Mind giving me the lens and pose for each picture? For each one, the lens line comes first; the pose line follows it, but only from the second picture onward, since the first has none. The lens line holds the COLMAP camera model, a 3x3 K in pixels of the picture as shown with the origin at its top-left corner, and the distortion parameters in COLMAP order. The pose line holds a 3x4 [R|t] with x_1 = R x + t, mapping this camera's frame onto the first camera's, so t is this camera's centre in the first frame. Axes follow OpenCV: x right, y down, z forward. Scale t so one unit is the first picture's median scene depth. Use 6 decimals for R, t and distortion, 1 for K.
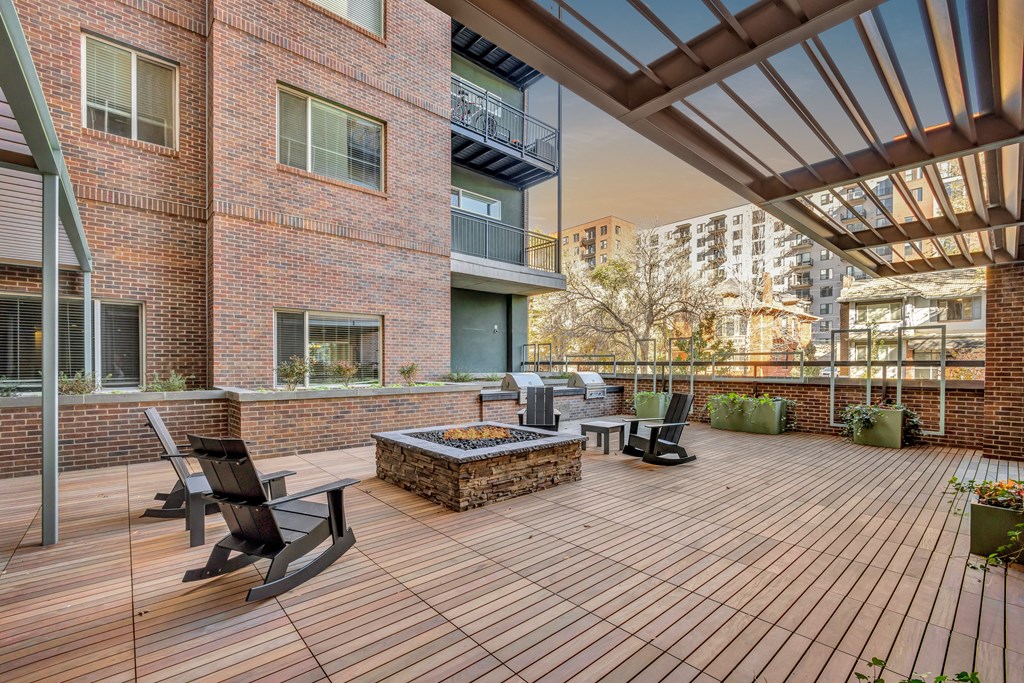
lens RADIAL K [[458.3, 0, 513.0], [0, 458.3, 367.6], [0, 0, 1]] dist [0.000468, 0.000097]
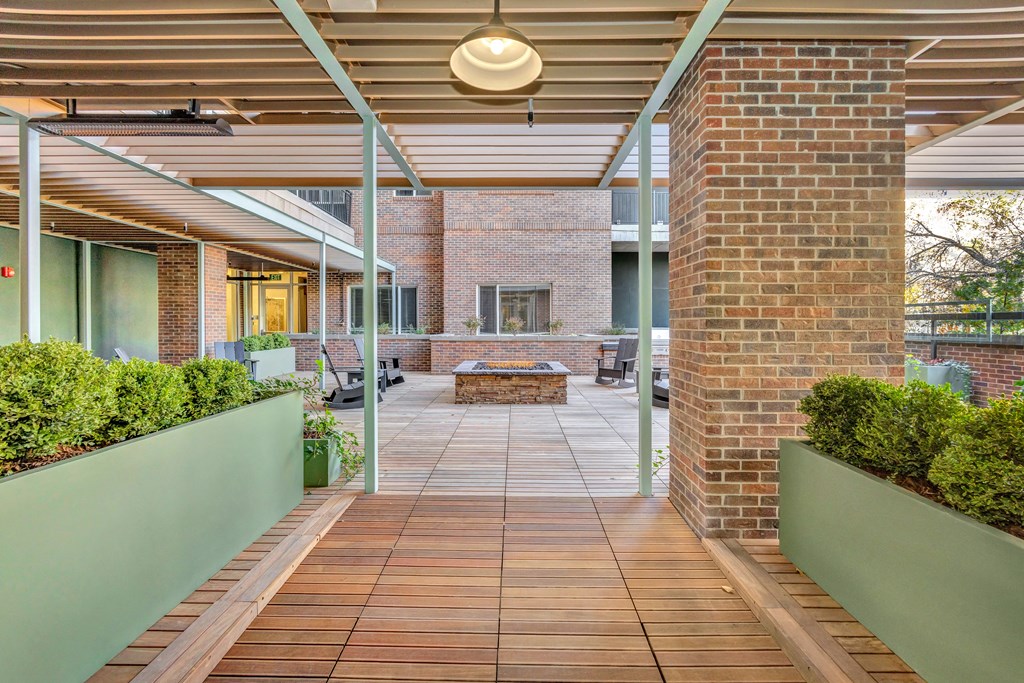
lens RADIAL K [[467.0, 0, 512.0], [0, 467.0, 327.2], [0, 0, 1]] dist [-0.000257, 0.000161]
pose [[0.727364, 0.005540, -0.686230, 0.640506], [-0.006964, 0.999976, 0.000692, 0.014585], [0.686217, 0.004276, 0.727384, -0.064185]]
